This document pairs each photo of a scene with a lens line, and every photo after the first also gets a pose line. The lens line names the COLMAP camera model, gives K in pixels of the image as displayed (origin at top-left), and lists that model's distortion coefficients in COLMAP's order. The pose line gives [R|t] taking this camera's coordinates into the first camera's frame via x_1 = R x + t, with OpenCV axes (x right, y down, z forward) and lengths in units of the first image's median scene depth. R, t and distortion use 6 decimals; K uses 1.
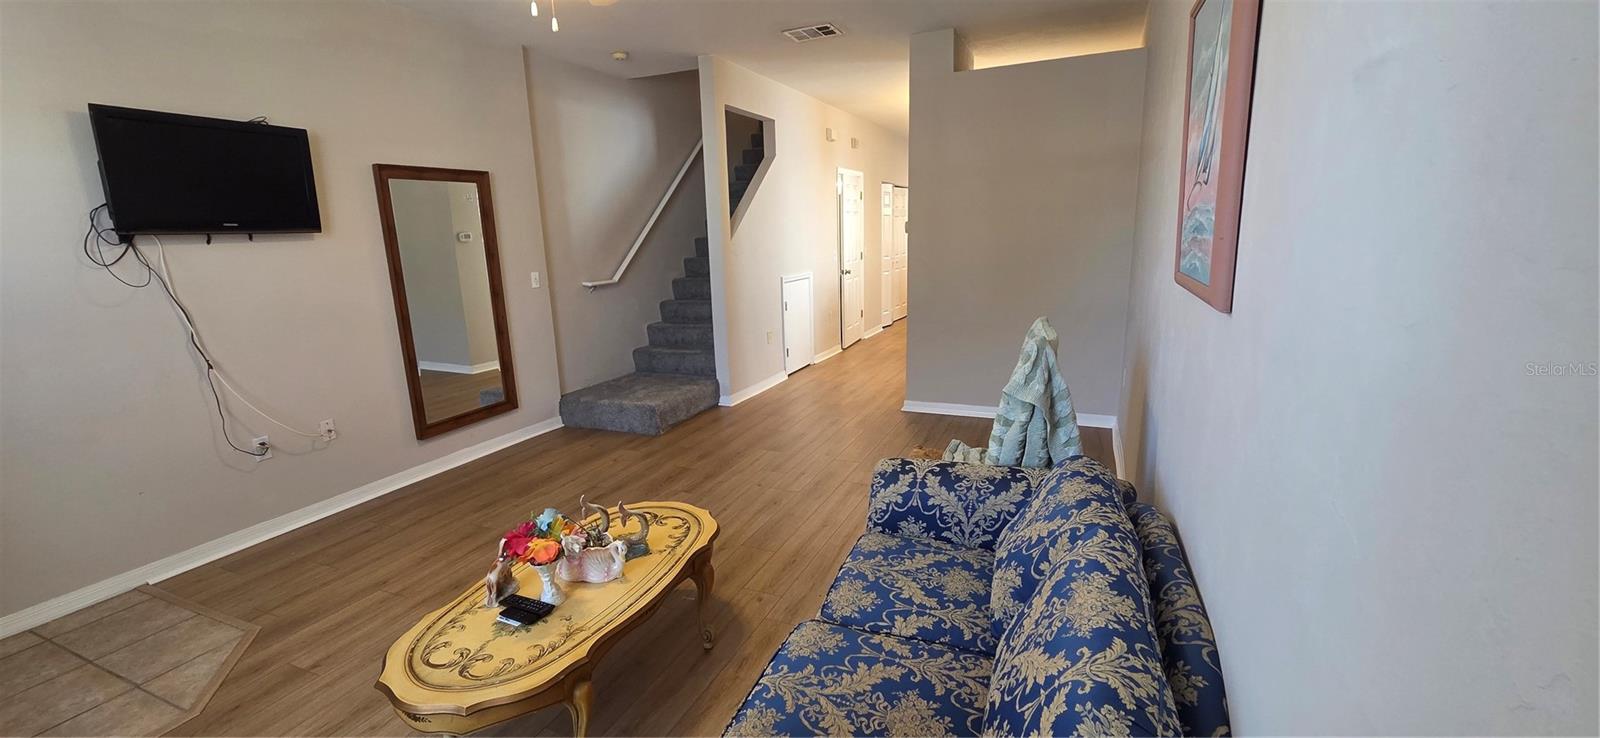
lens RADIAL K [[657.1, 0, 796.3], [0, 657.1, 365.7], [0, 0, 1]] dist [0.003235, -0.000327]
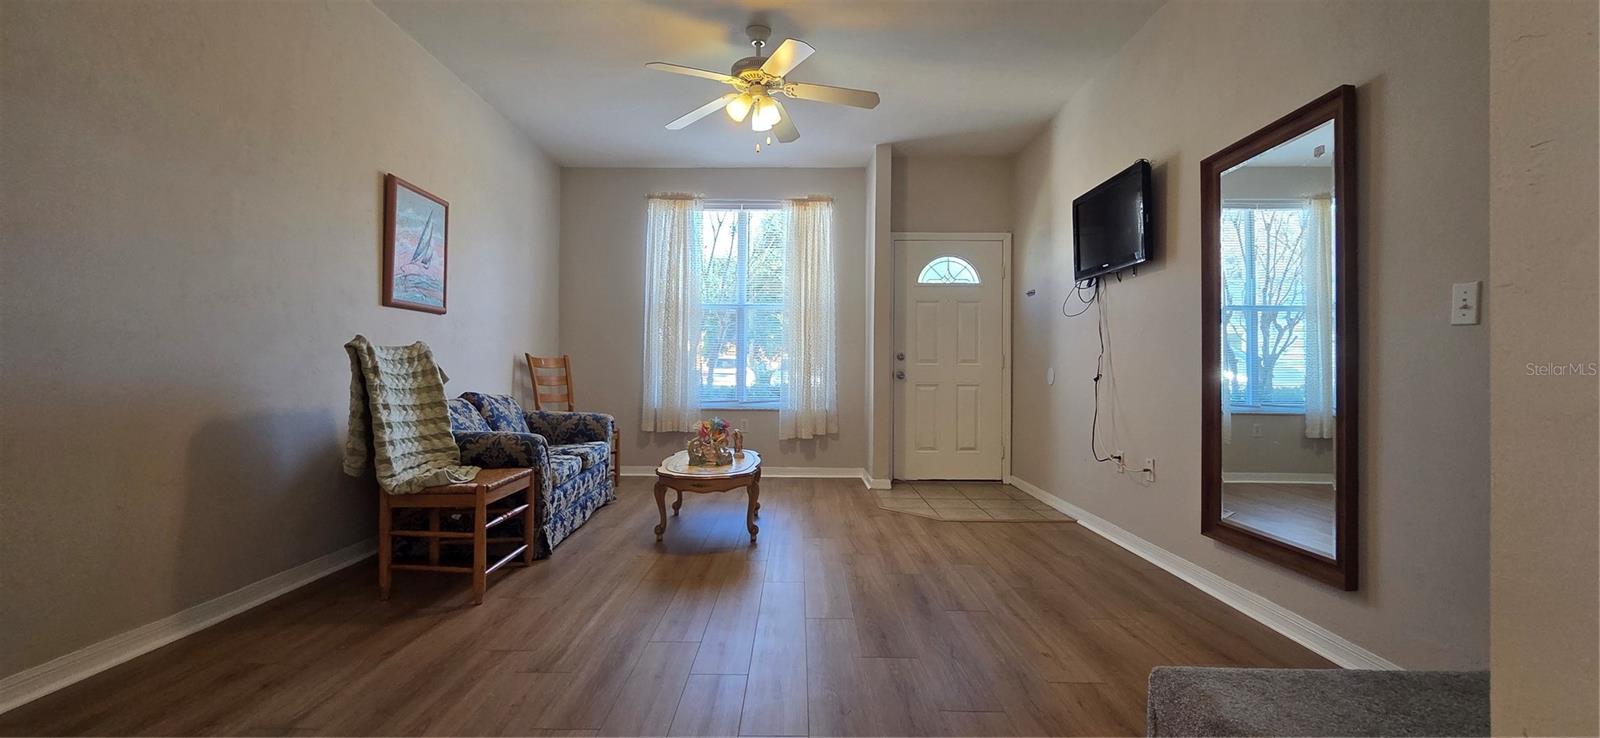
lens RADIAL K [[657.1, 0, 796.3], [0, 657.1, 365.7], [0, 0, 1]] dist [0.003235, -0.000327]
pose [[-0.917353, 0.020566, -0.397543, 0.119523], [-0.059639, 0.980293, 0.188334, -0.190370], [0.393581, 0.196478, -0.898048, 1.586342]]
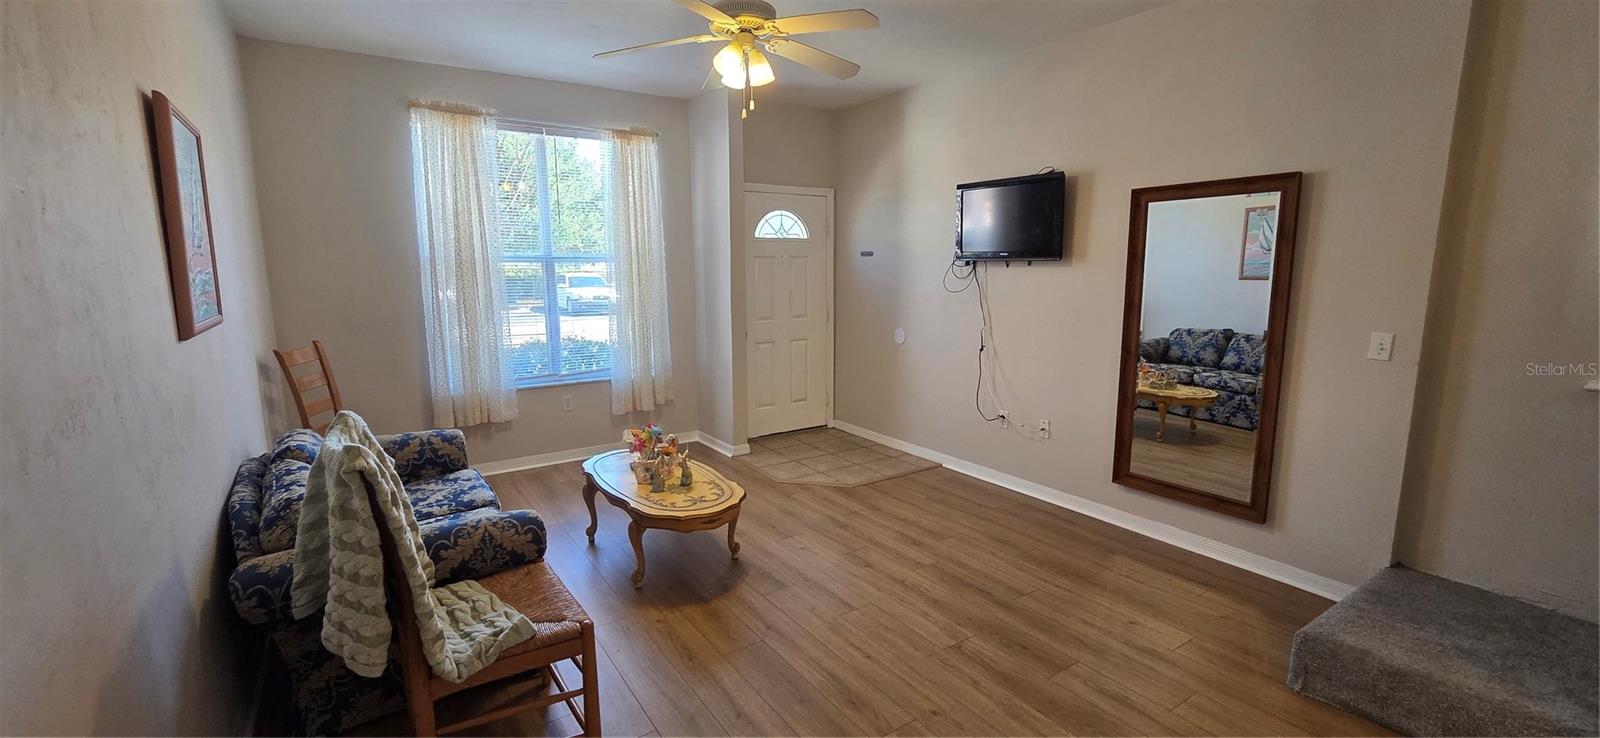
lens RADIAL K [[657.1, 0, 796.3], [0, 657.1, 365.7], [0, 0, 1]] dist [0.003235, -0.000327]
pose [[-0.537819, 0.160703, -0.827602, 0.460291], [-0.150521, 0.947587, 0.281818, -0.264192], [0.829514, 0.276139, -0.485441, 1.149294]]
